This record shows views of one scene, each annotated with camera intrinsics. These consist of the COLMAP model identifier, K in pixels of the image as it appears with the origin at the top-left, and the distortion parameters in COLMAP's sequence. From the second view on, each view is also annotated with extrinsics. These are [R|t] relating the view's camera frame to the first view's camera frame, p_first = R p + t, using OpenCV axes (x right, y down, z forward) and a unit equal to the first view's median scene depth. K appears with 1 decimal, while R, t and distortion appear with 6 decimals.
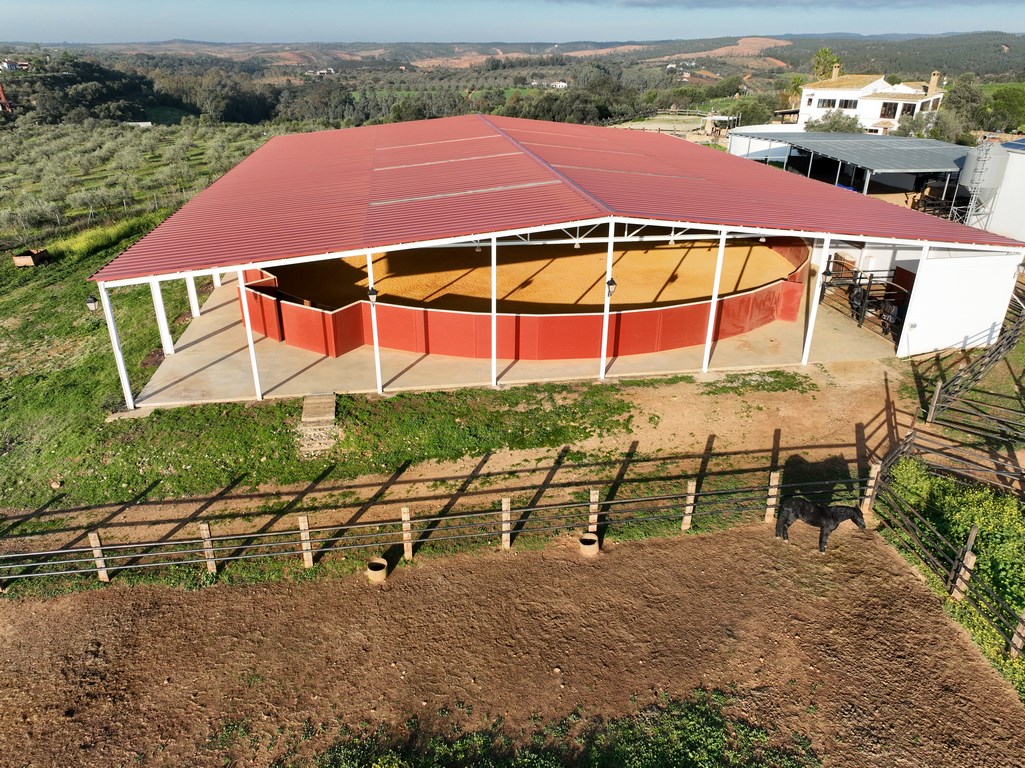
lens RADIAL K [[726.5, 0, 513.2], [0, 726.5, 380.7], [0, 0, 1]] dist [-0.001018, 0.009869]
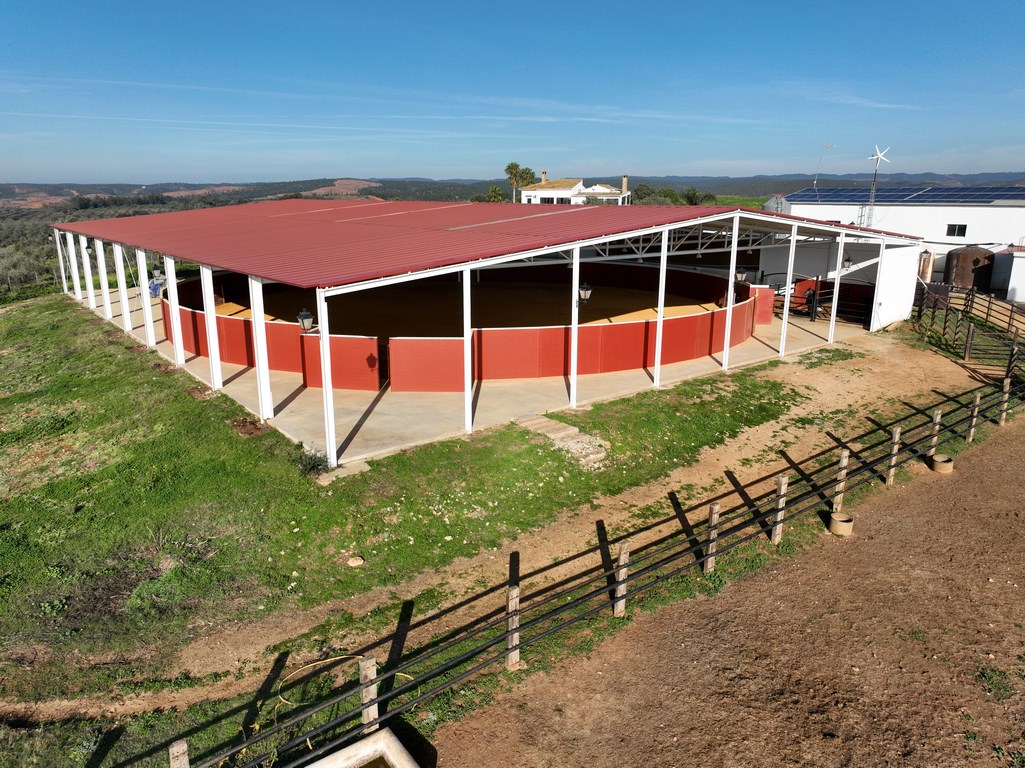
lens RADIAL K [[726.5, 0, 514.5], [0, 726.5, 386.7], [0, 0, 1]] dist [-0.001018, 0.009869]
pose [[0.864556, -0.132003, 0.484889, -0.674925], [0.211267, 0.970948, -0.112364, 0.076073], [-0.455970, 0.199586, 0.867327, 0.253123]]
